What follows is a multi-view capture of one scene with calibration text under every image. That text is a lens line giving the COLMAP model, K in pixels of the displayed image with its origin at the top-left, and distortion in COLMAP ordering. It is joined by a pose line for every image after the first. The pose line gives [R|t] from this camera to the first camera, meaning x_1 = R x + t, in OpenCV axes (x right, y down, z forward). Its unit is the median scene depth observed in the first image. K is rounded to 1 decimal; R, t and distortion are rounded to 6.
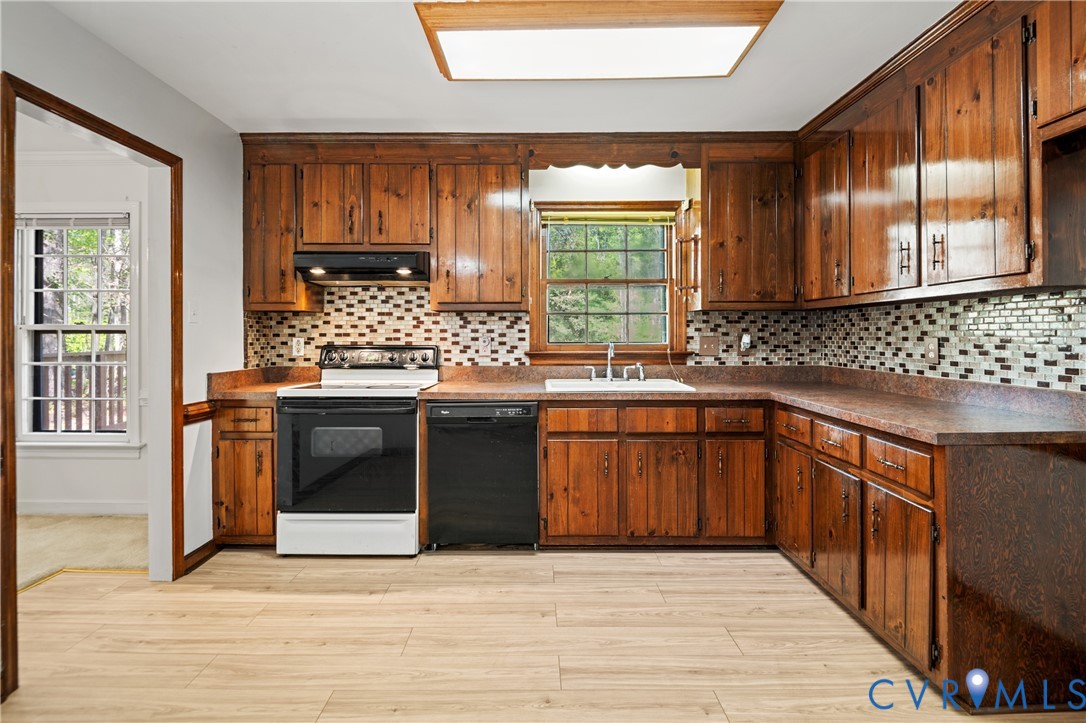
lens RADIAL K [[505.0, 0, 540.8], [0, 505.0, 337.1], [0, 0, 1]] dist [0.005967, -0.007852]
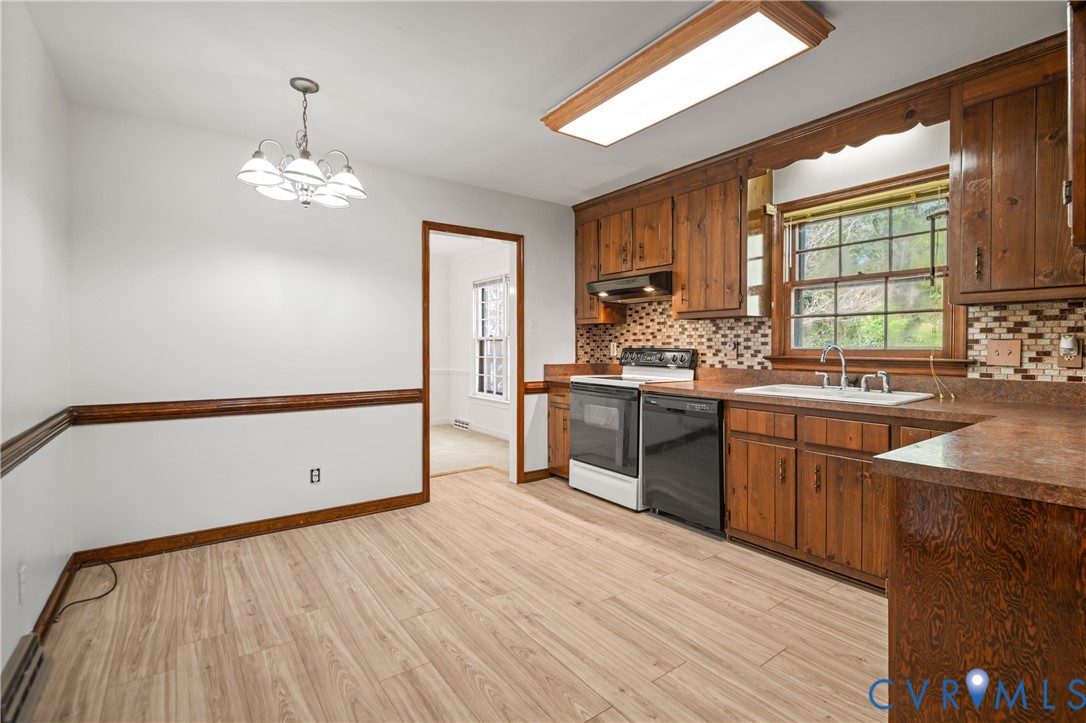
lens RADIAL K [[505.0, 0, 576.1], [0, 505.0, 352.5], [0, 0, 1]] dist [0.005967, -0.007852]
pose [[0.617730, 0.012743, -0.786287, 0.642685], [-0.001616, 0.999887, 0.014935, 0.009407], [0.786389, -0.007956, 0.617681, 0.087545]]
